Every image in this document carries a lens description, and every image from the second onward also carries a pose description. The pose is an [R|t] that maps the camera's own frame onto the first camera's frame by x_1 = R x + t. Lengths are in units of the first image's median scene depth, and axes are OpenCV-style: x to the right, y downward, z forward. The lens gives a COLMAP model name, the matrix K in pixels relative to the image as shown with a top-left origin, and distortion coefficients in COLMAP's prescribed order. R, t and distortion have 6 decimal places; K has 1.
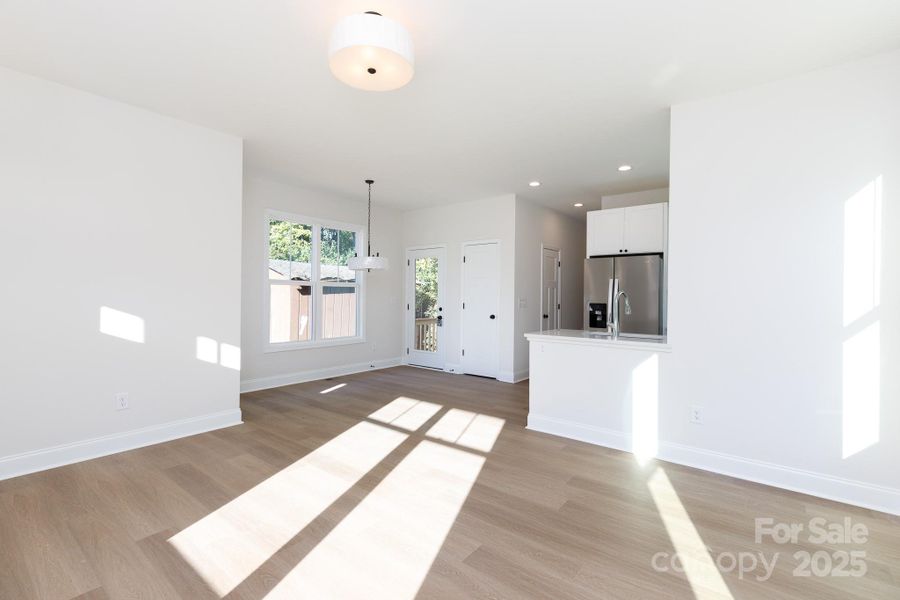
lens RADIAL K [[408.6, 0, 459.3], [0, 408.6, 296.3], [0, 0, 1]] dist [-0.000533, -0.000072]
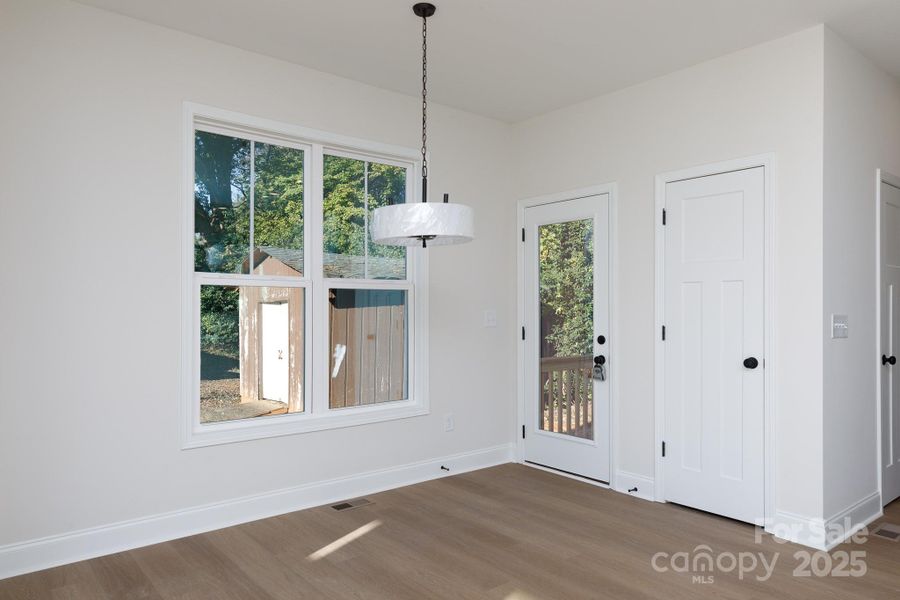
lens RADIAL K [[628.4, 0, 440.5], [0, 628.4, 303.4], [0, 0, 1]] dist [0.002450, 0.001203]
pose [[0.970488, -0.008581, -0.240995, -0.055162], [0.006256, 0.999926, -0.010409, -0.000466], [0.241067, 0.008594, 0.970471, 0.361624]]
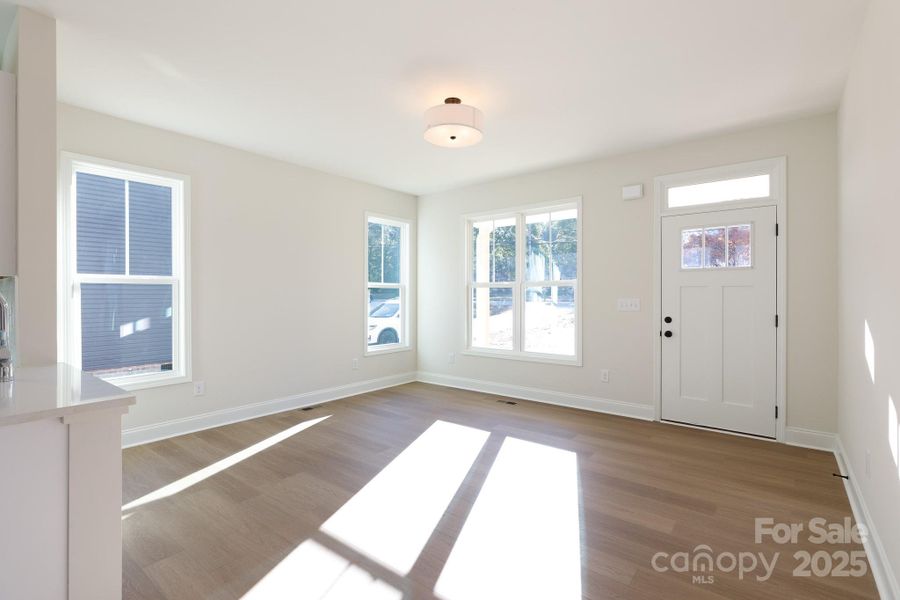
lens RADIAL K [[408.6, 0, 459.3], [0, 408.6, 296.3], [0, 0, 1]] dist [-0.000533, -0.000072]
pose [[-0.999915, -0.007930, 0.010334, -0.090760], [-0.007897, 0.999964, 0.003213, -0.002011], [-0.010359, 0.003131, -0.999941, 0.851705]]
